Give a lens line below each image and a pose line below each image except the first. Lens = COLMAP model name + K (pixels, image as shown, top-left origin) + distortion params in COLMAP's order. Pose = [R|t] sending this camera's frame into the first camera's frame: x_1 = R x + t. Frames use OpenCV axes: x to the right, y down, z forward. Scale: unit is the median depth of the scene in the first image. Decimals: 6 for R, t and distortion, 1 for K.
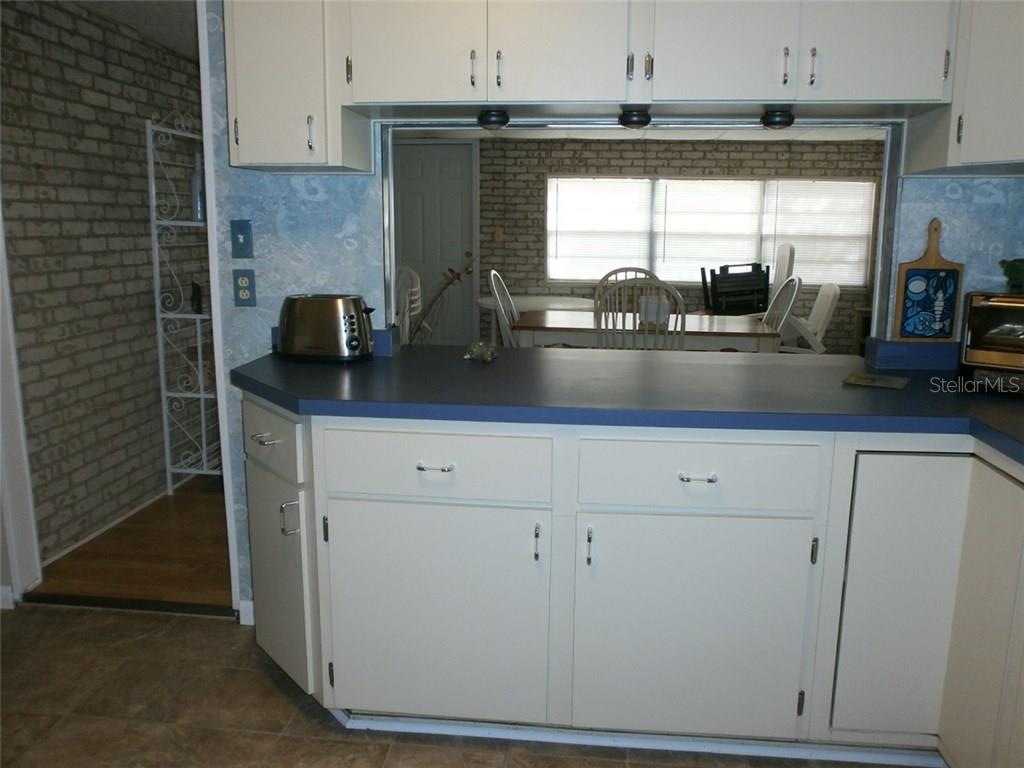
lens RADIAL K [[811.8, 0, 512.3], [0, 811.8, 382.9], [0, 0, 1]] dist [0.013821, 0.012934]
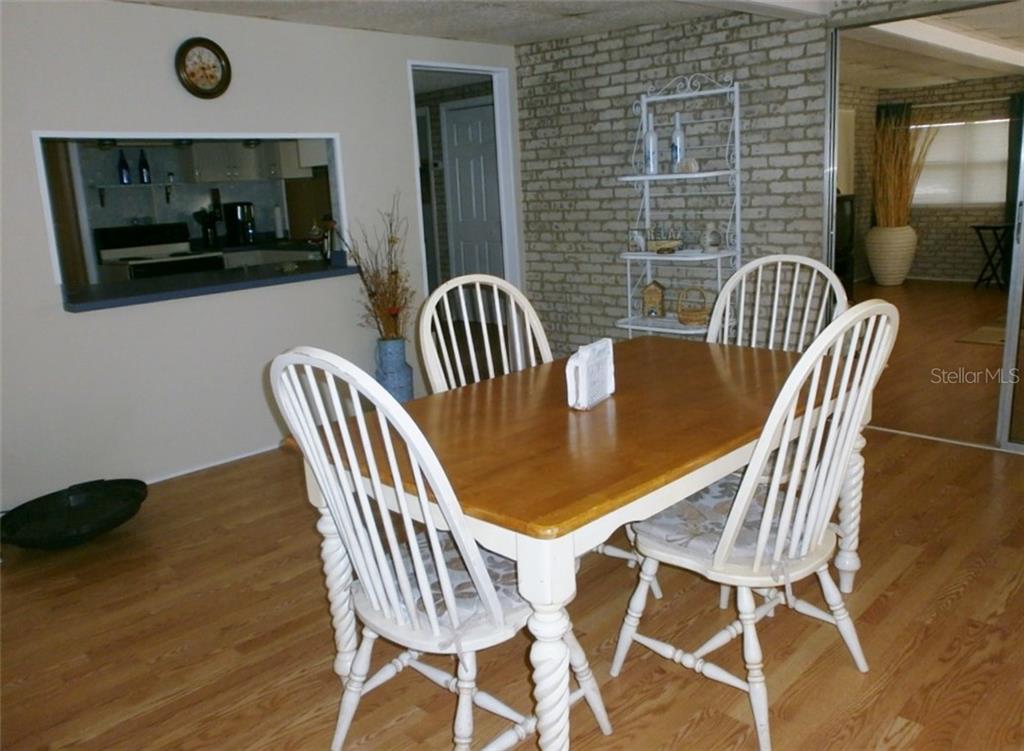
lens RADIAL K [[841.5, 0, 512.1], [0, 841.5, 374.9], [0, 0, 1]] dist [-0.007543, -0.000836]
pose [[-0.614039, 0.185960, -0.767056, 0.852453], [-0.116447, 0.939868, 0.321074, -0.345800], [0.780638, 0.286473, -0.555461, 1.892483]]
